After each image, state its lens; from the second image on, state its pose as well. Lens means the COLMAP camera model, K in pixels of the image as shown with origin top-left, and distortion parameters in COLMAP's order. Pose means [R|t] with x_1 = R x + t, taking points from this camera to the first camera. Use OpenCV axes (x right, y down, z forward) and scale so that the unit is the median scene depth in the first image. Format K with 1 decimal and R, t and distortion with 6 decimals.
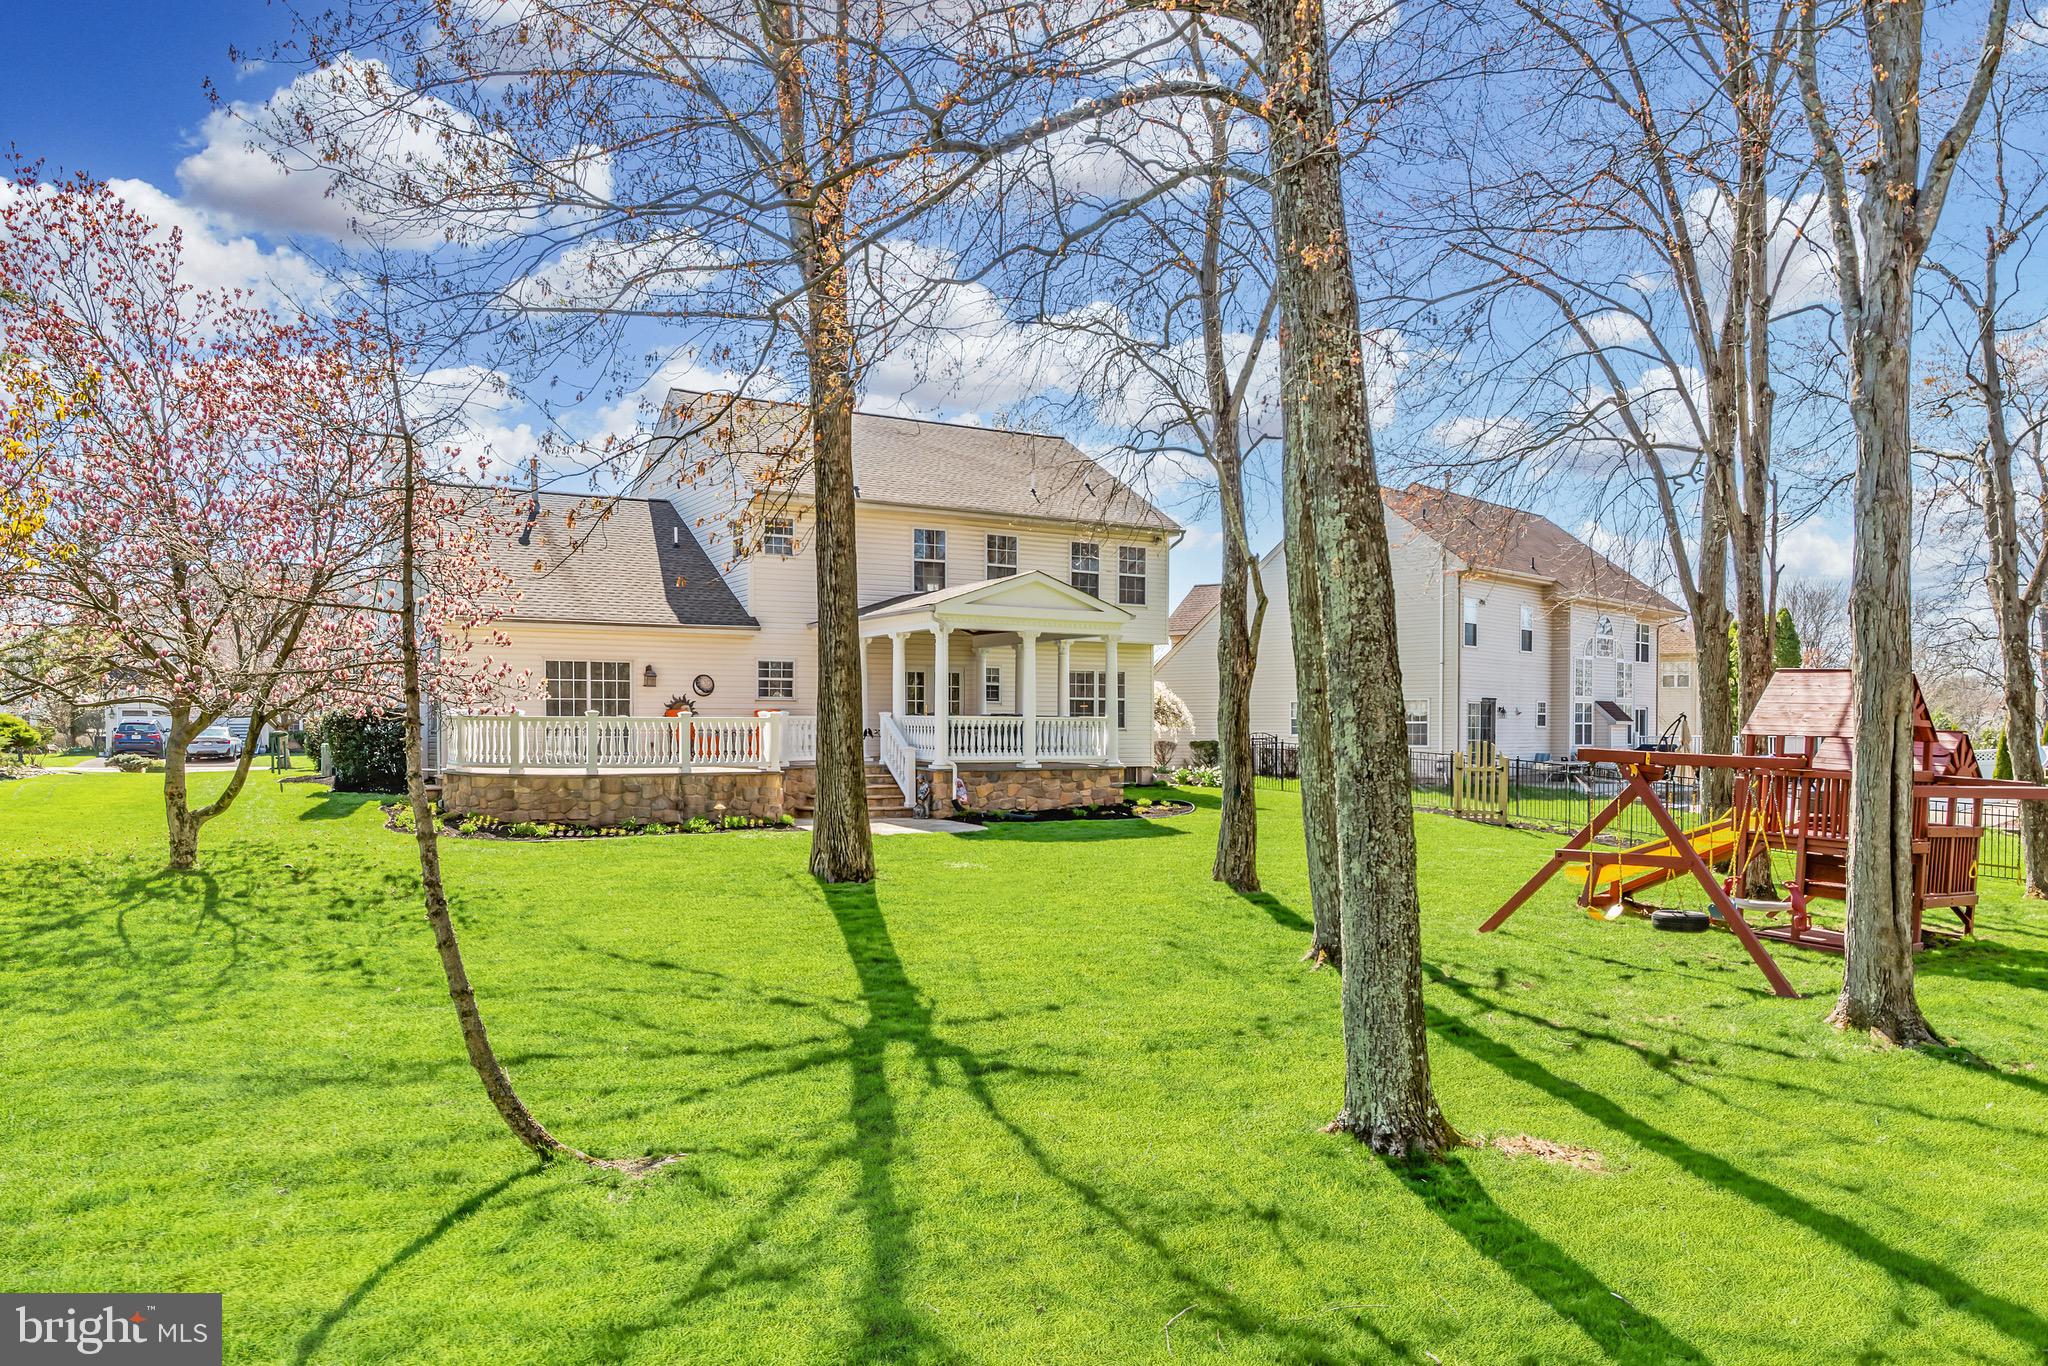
lens RADIAL K [[1453.3, 0, 1026.9], [0, 1453.3, 736.2], [0, 0, 1]] dist [0.000250, 0.000403]
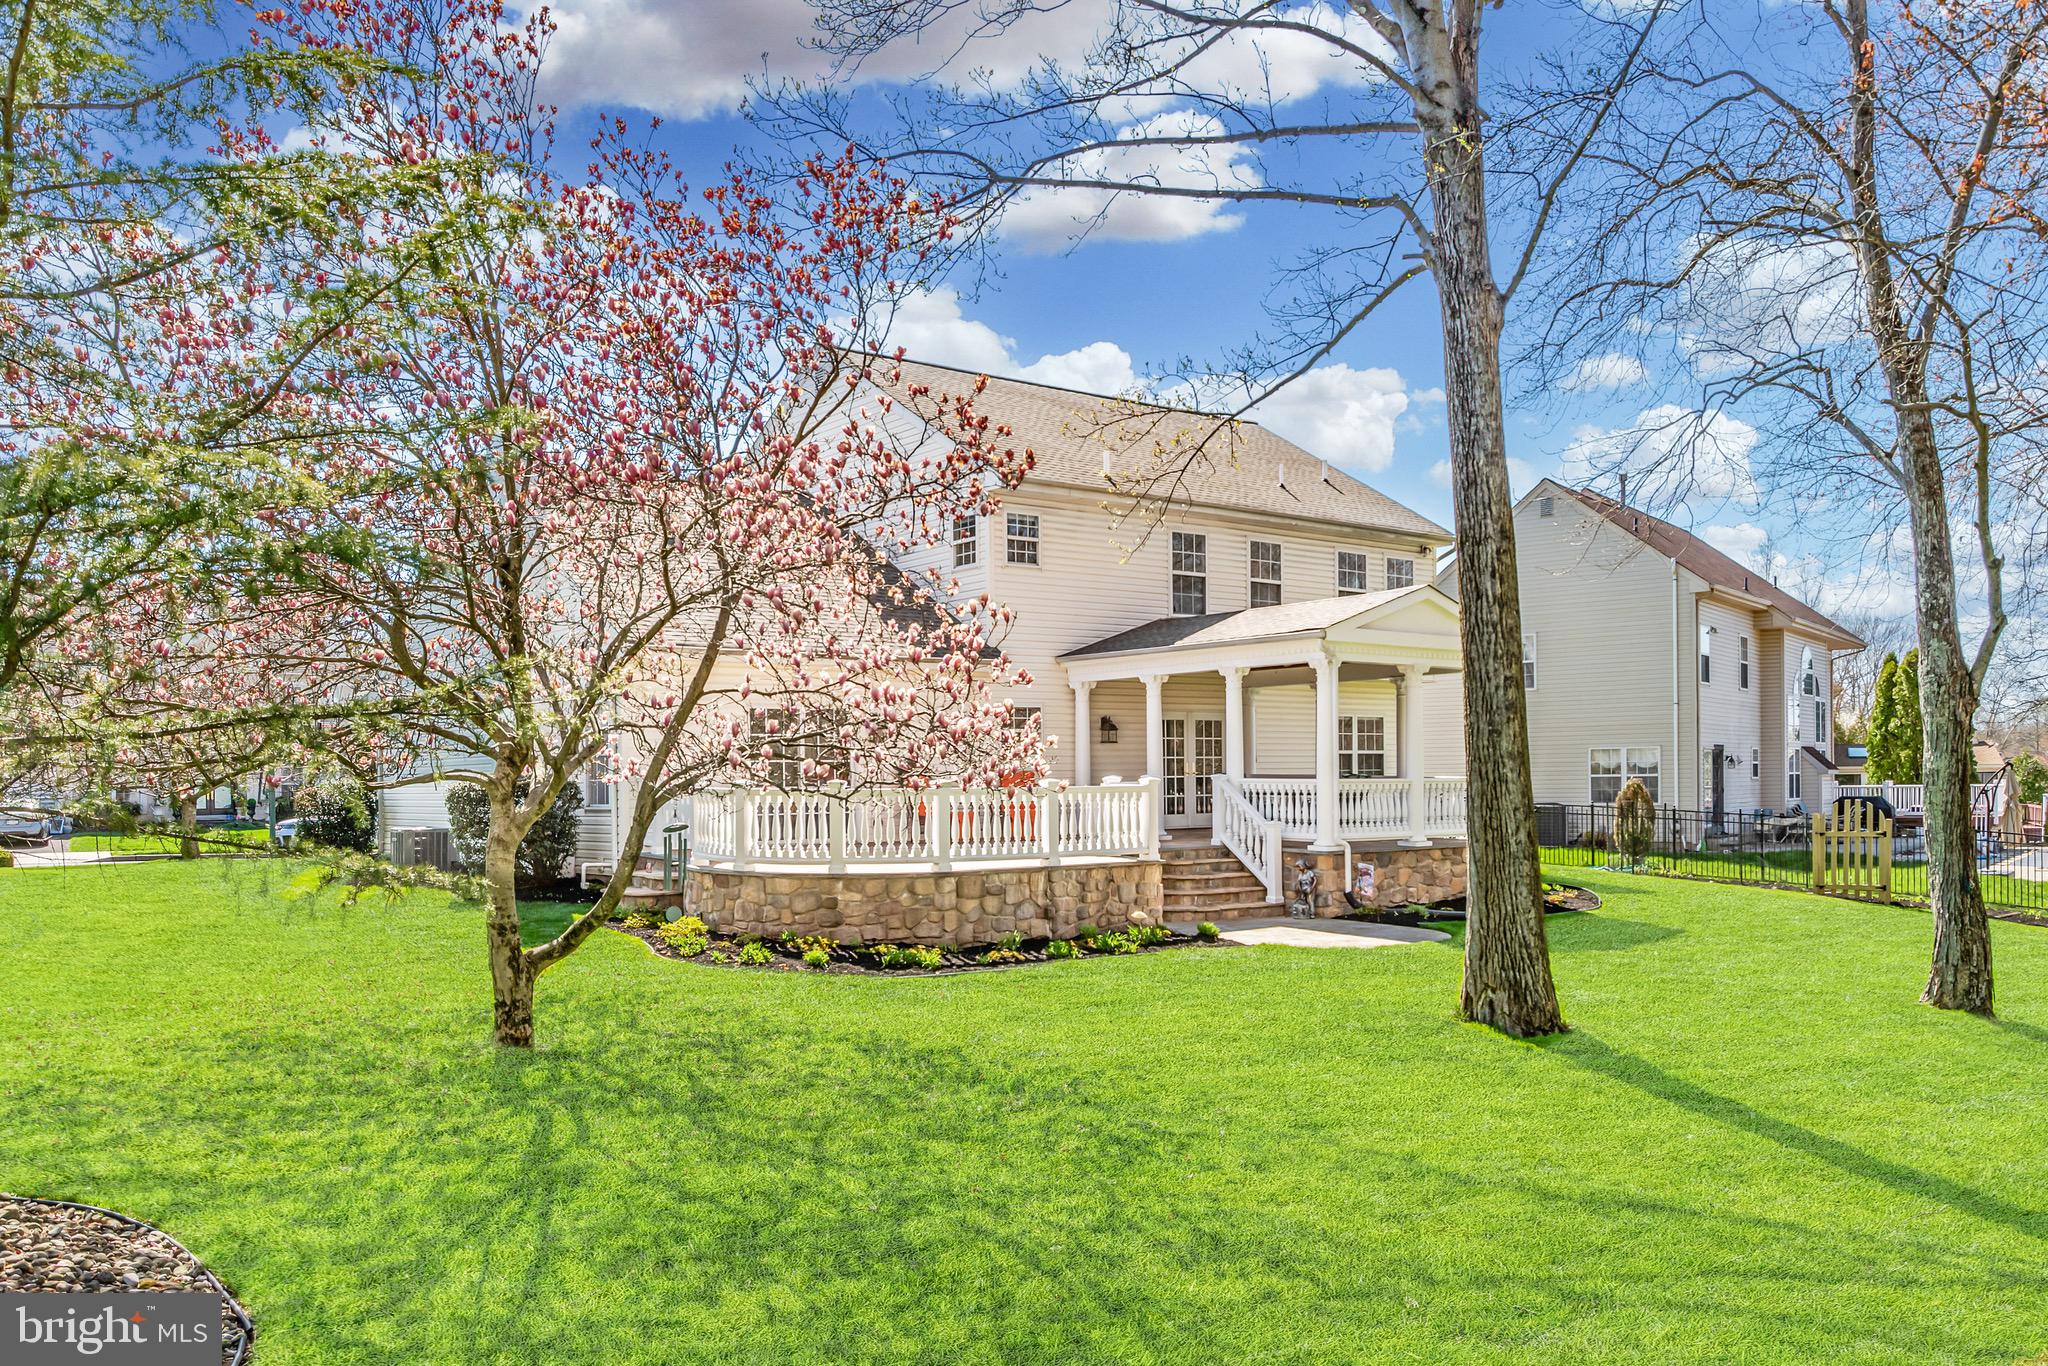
lens RADIAL K [[1648.2, 0, 1072.2], [0, 1648.2, 798.8], [0, 0, 1]] dist [-0.000105, 0.004238]
pose [[0.990340, -0.013787, 0.137970, -0.294842], [0.012875, 0.999889, 0.007502, -0.011681], [-0.138058, -0.005653, 0.990408, 0.177695]]
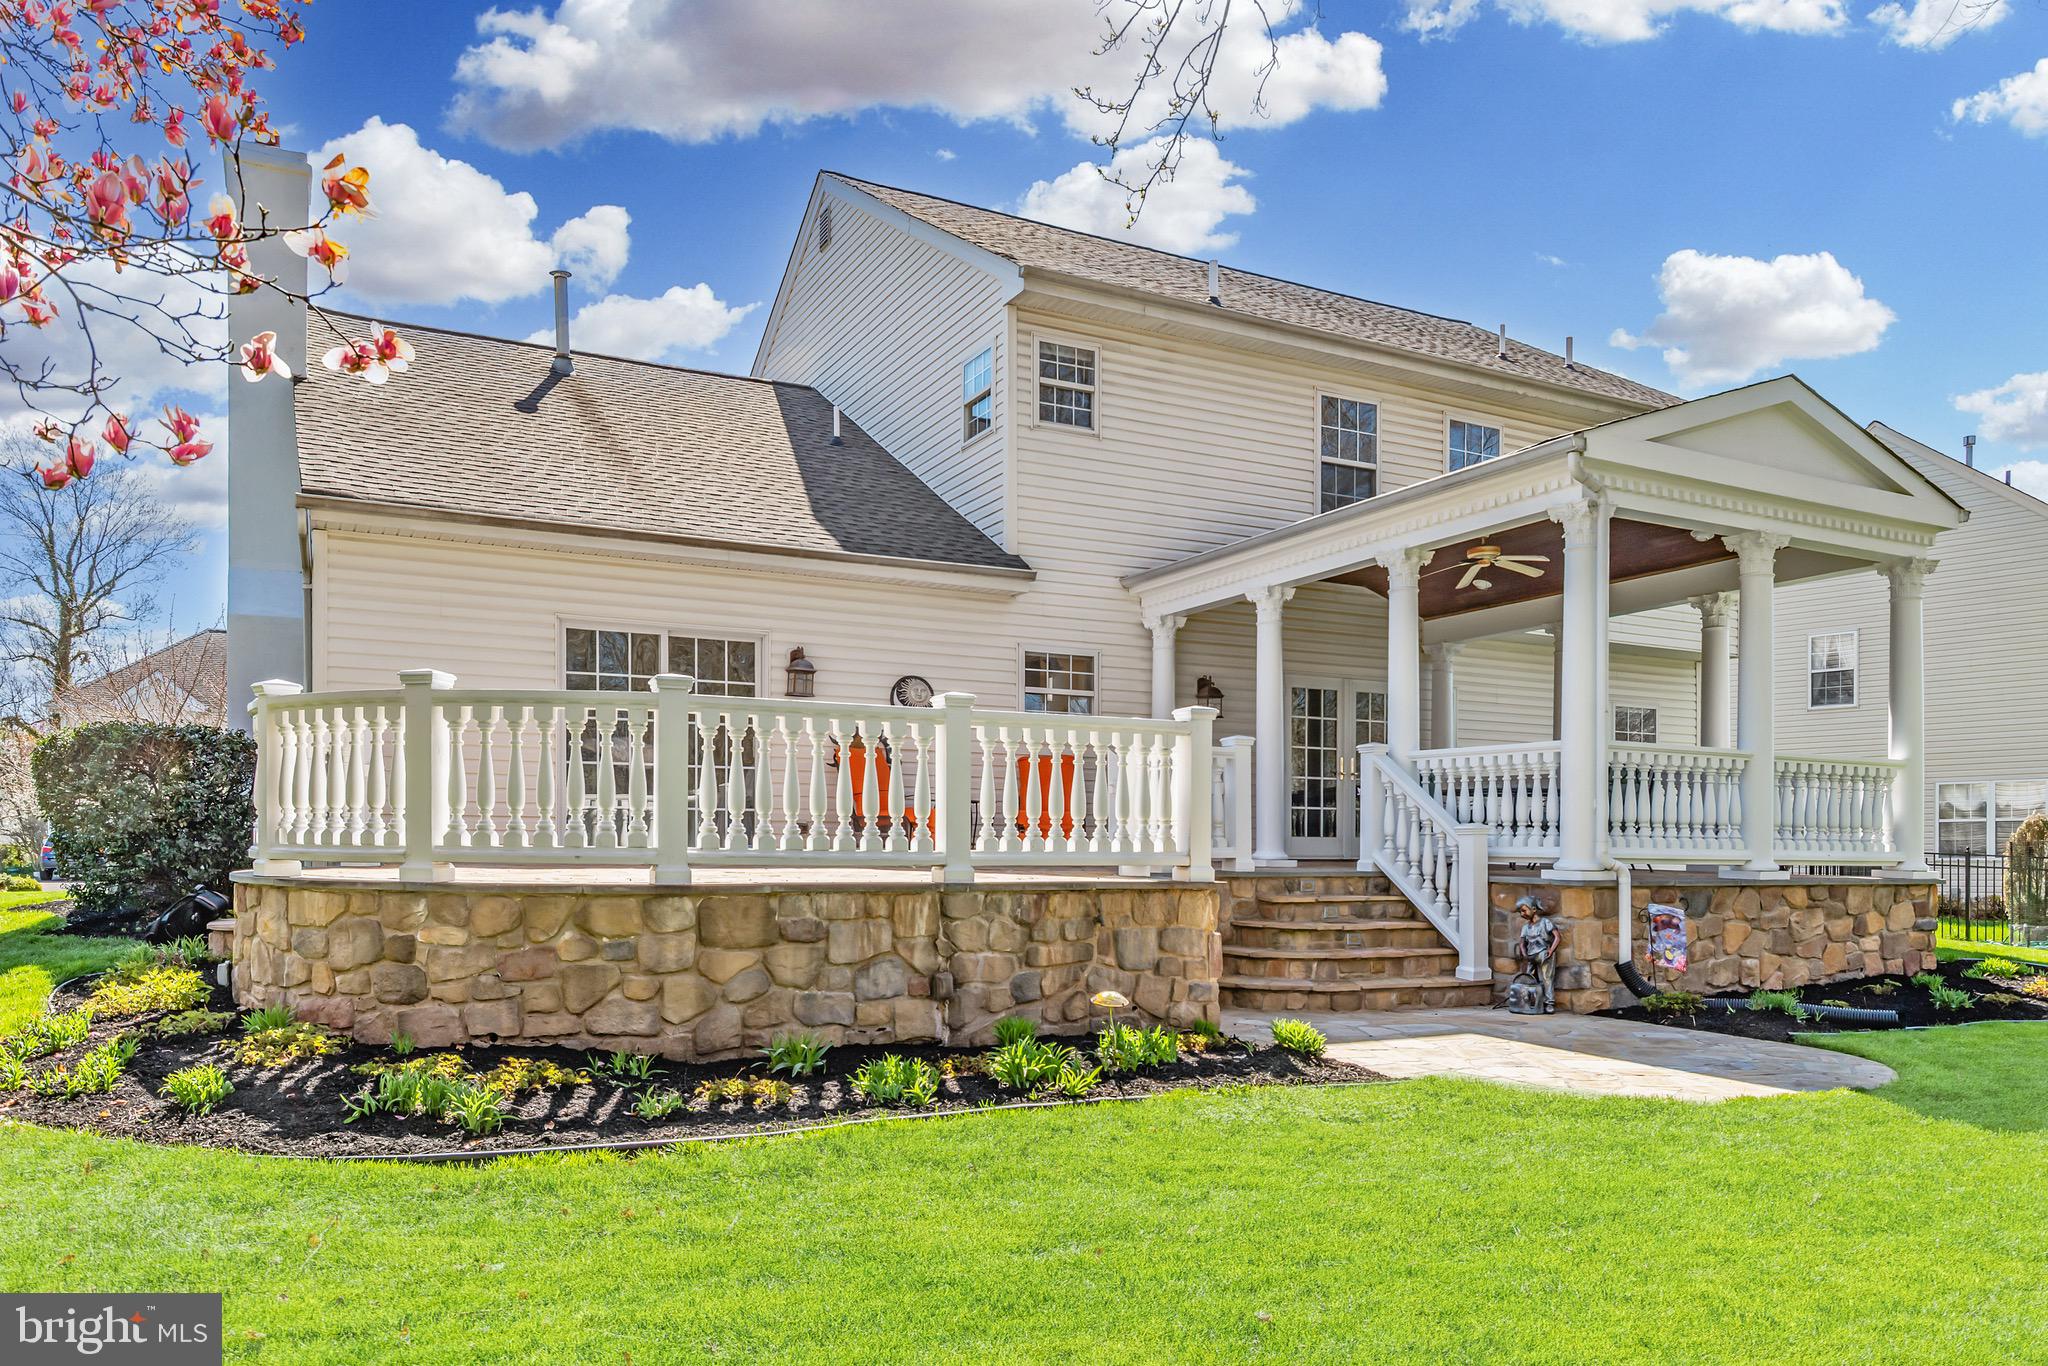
lens RADIAL K [[1454.6, 0, 1015.6], [0, 1454.6, 867.8], [0, 0, 1]] dist [-0.000048, -0.000378]
pose [[0.998311, 0.003160, -0.058004, -0.178189], [-0.003176, 0.999995, -0.000176, 0.019274], [0.058003, 0.000360, 0.998316, 0.595895]]
